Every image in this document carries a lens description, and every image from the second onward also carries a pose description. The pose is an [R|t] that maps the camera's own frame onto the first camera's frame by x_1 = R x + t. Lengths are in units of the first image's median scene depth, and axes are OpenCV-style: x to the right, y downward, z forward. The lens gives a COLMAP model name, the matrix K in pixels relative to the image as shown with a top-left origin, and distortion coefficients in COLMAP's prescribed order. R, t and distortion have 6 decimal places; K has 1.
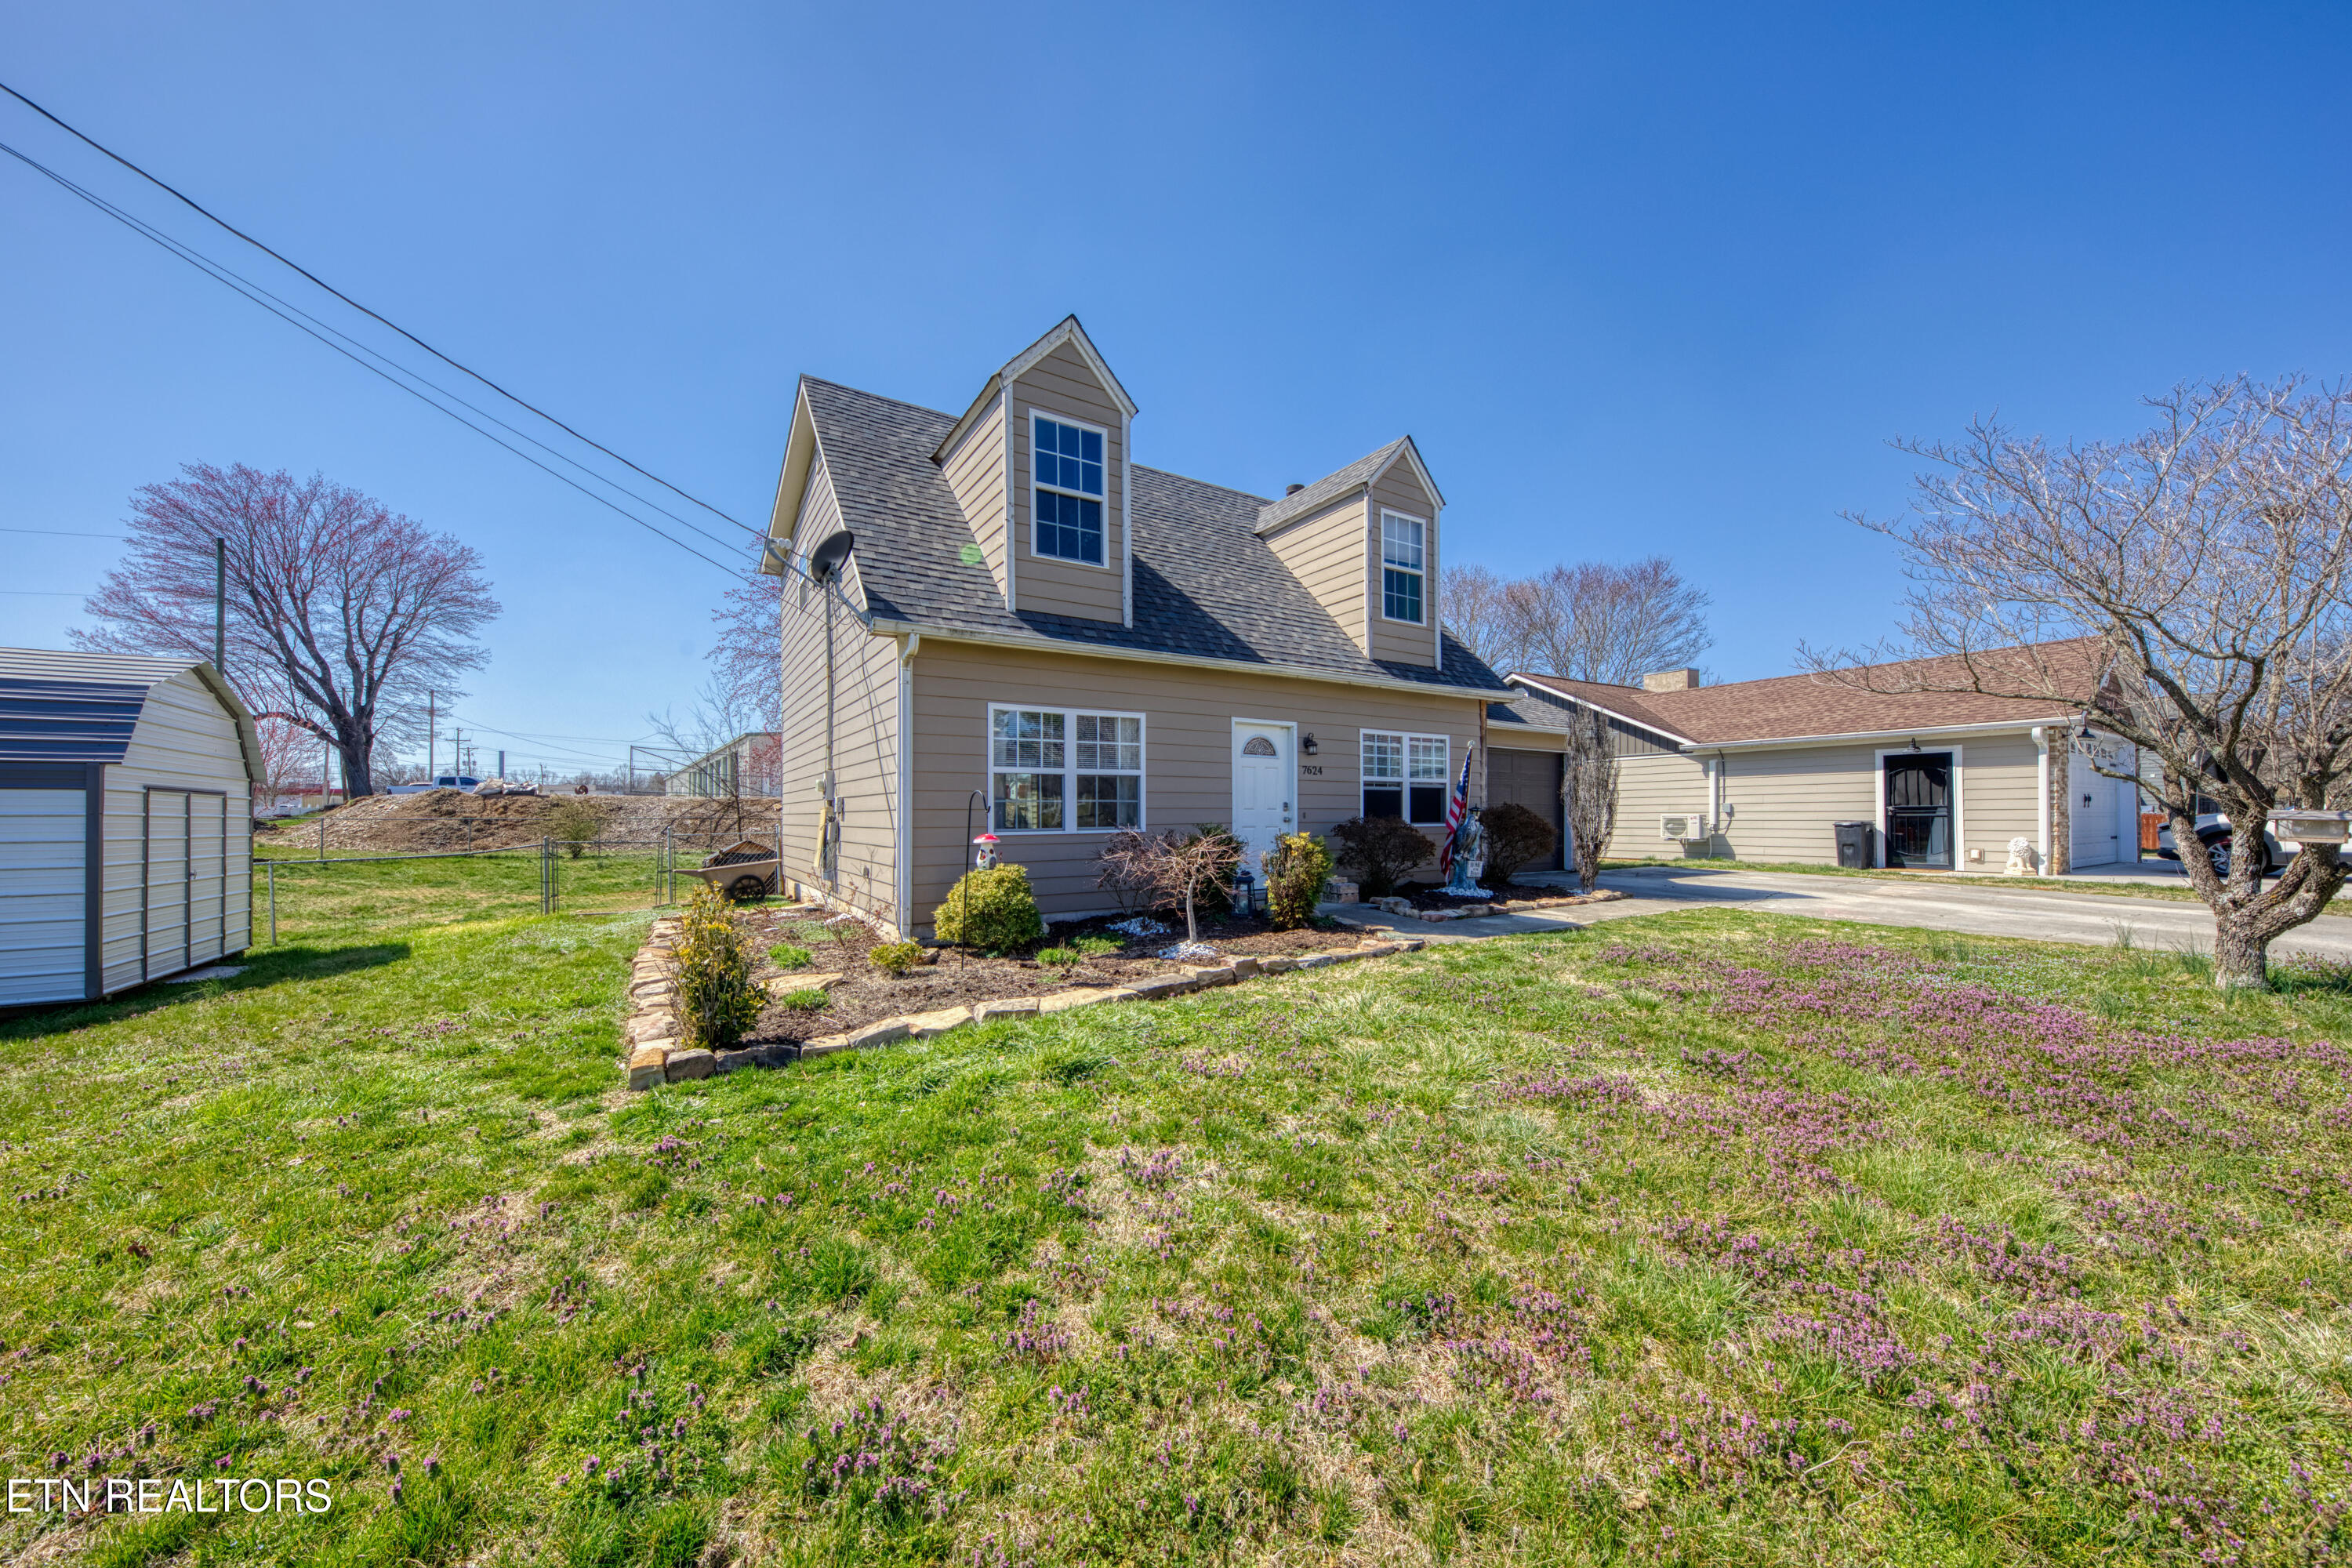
lens RADIAL K [[822.6, 0, 1171.3], [0, 822.6, 795.8], [0, 0, 1]] dist [-0.002223, -0.000059]
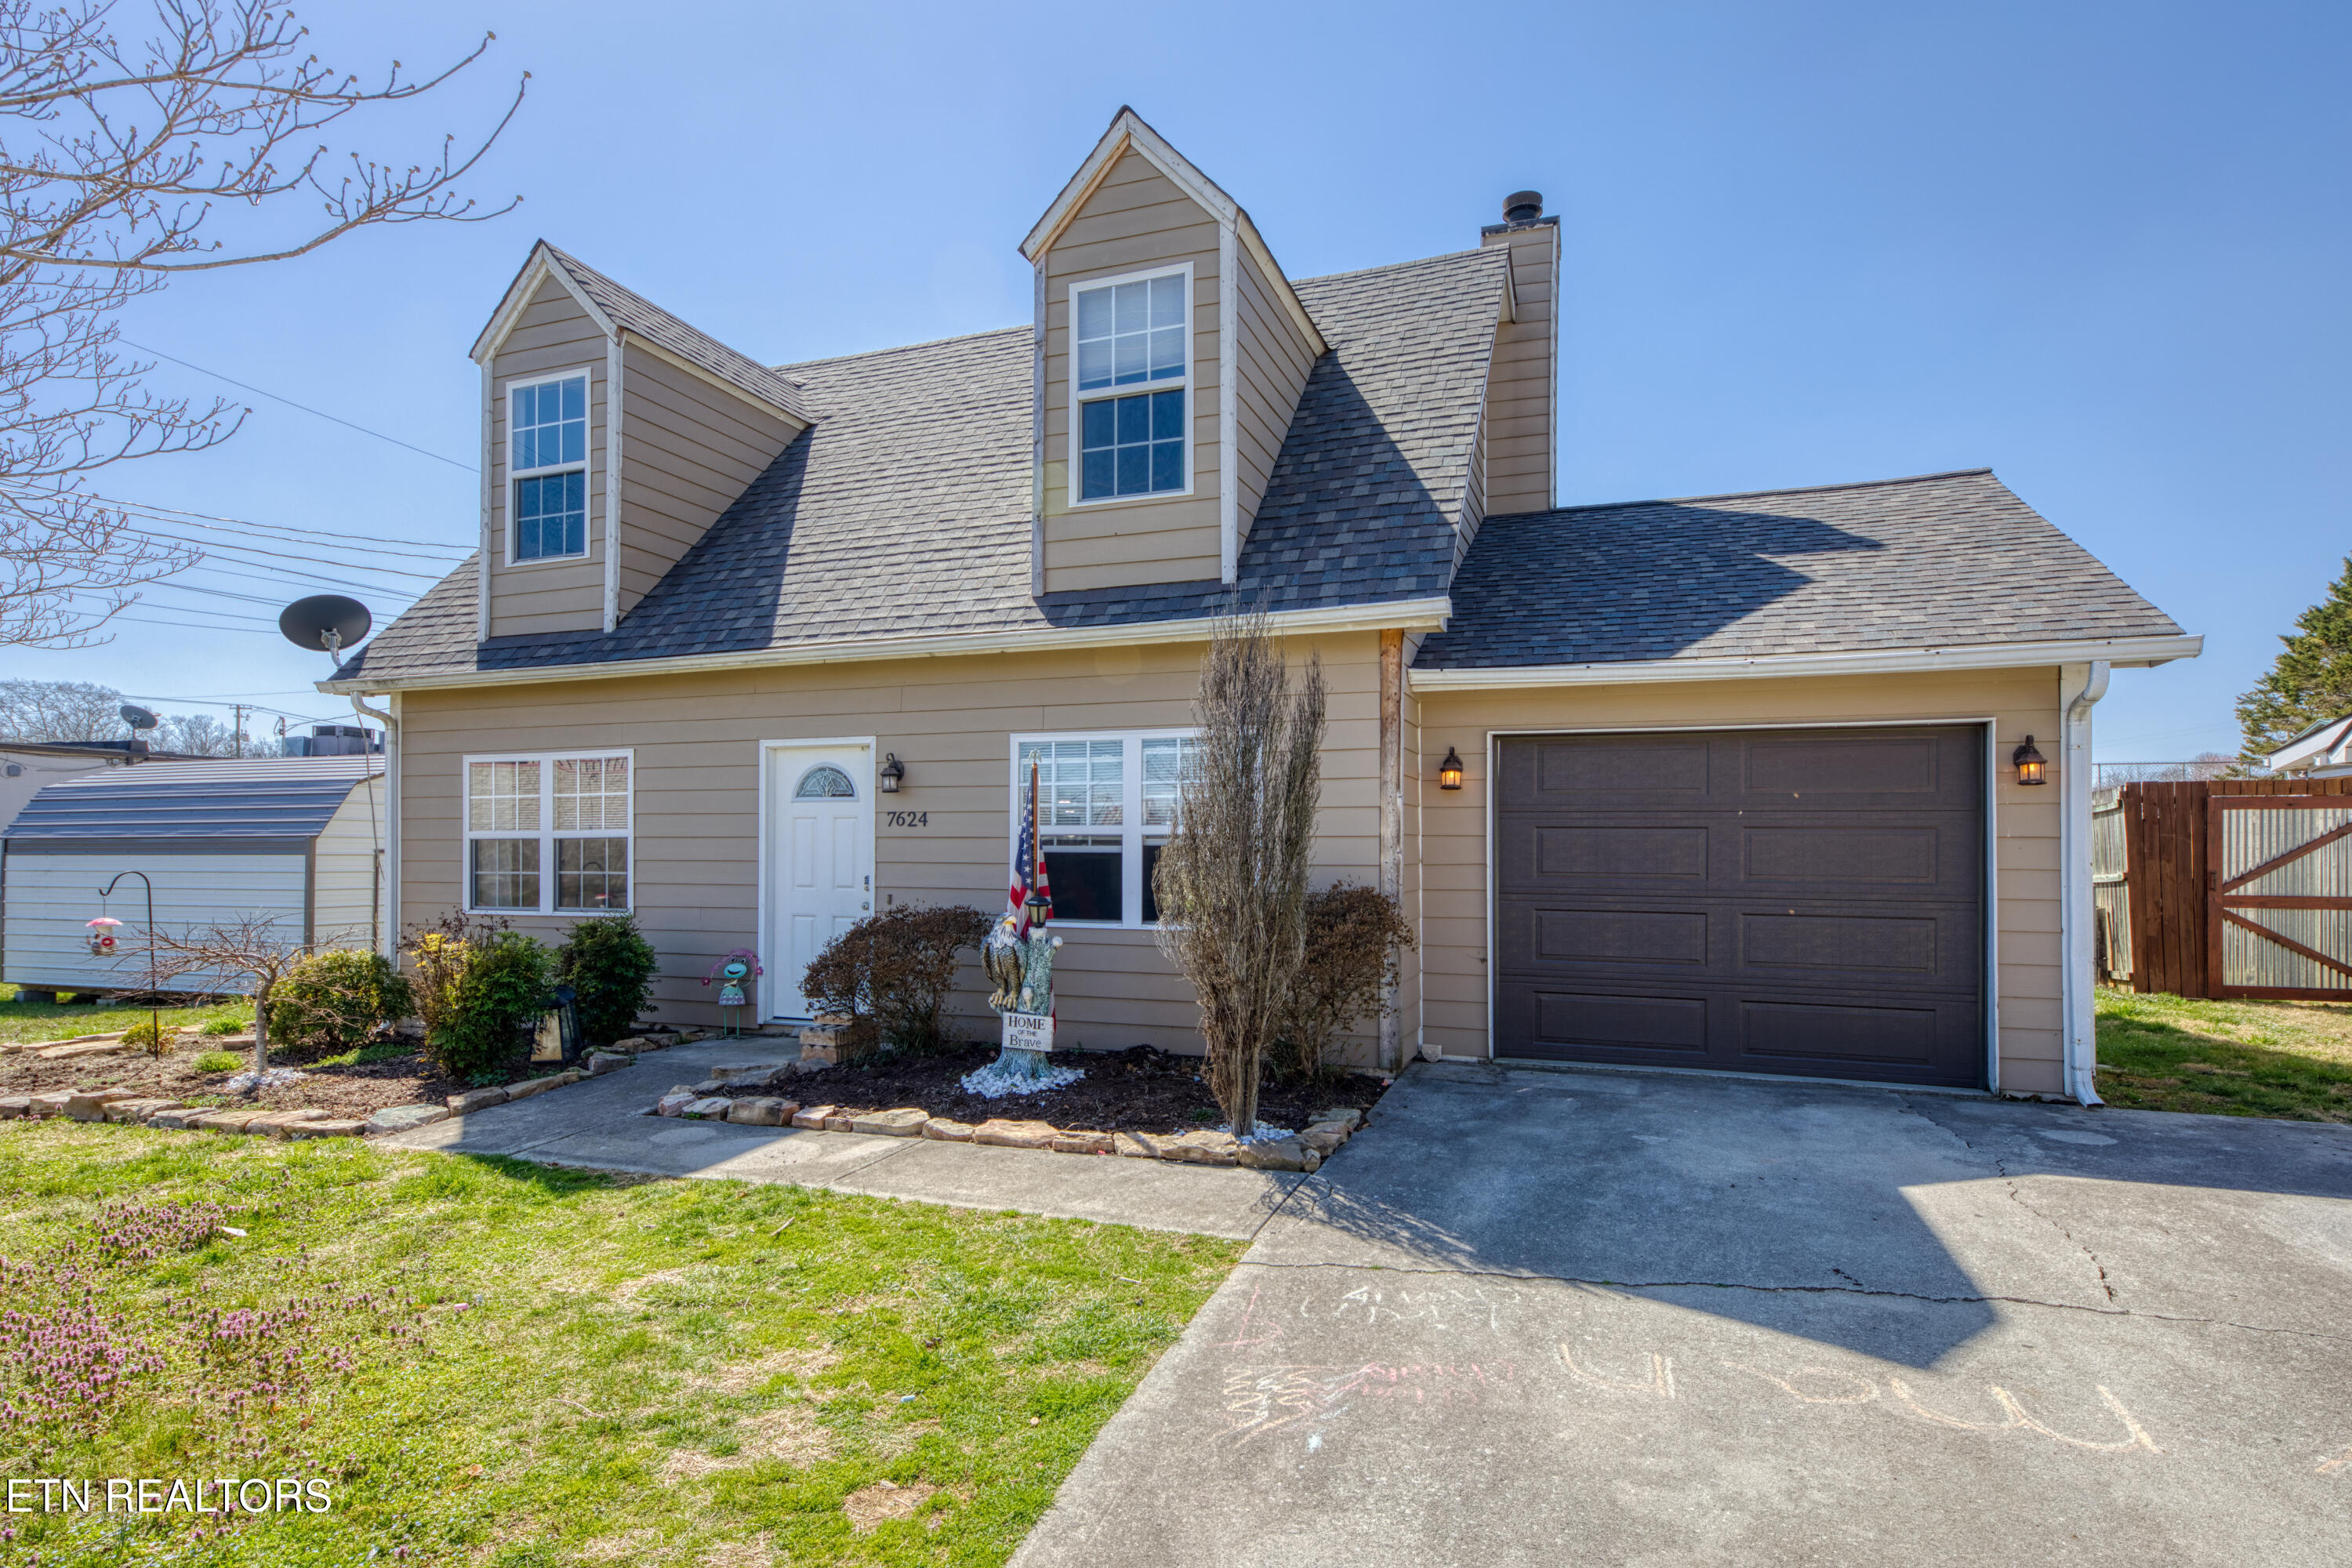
lens RADIAL K [[1303.1, 0, 1183.0], [0, 1303.1, 782.9], [0, 0, 1]] dist [0.024321, -0.000901]
pose [[0.579175, -0.031919, -0.814578, 1.035728], [0.020155, 0.999488, -0.024834, -0.030828], [0.814954, -0.002035, 0.579522, 0.663823]]
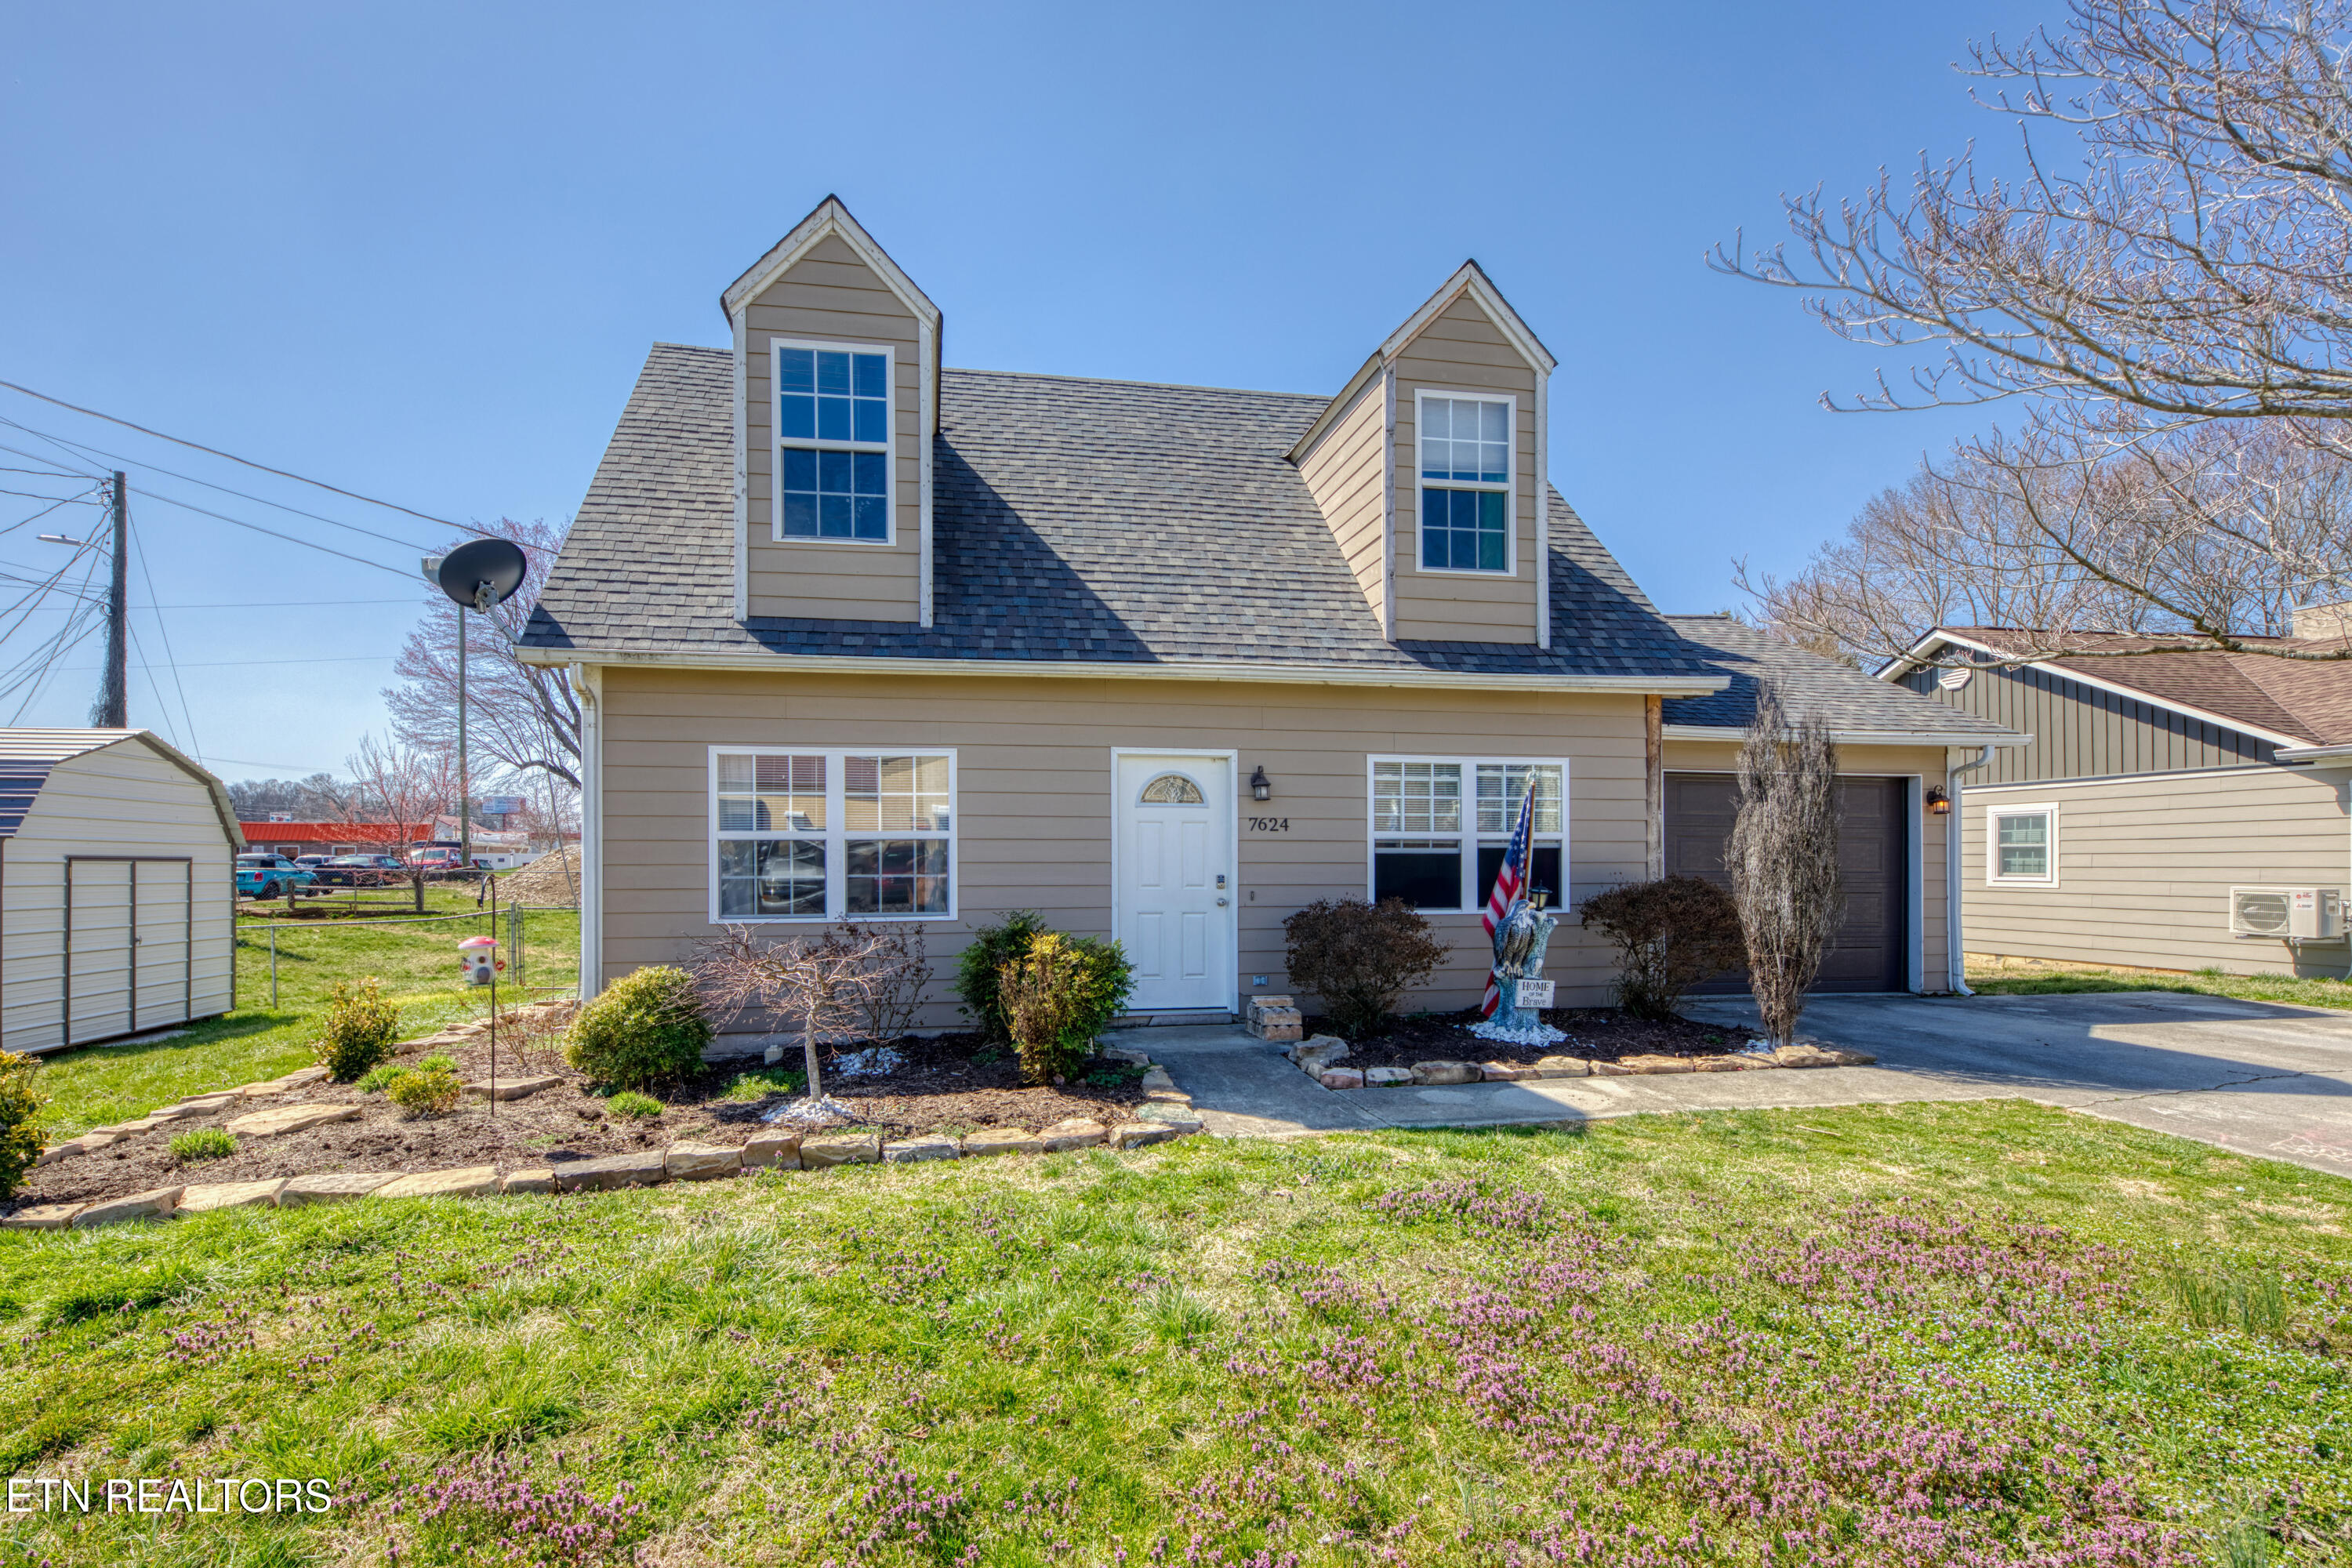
lens RADIAL K [[1092.7, 0, 1112.0], [0, 1092.7, 836.3], [0, 0, 1]] dist [0.003820, 0.000306]
pose [[0.921749, -0.005387, -0.387749, 0.400560], [0.006053, 0.999982, 0.000496, -0.023733], [0.387740, -0.002804, 0.921765, 0.185257]]
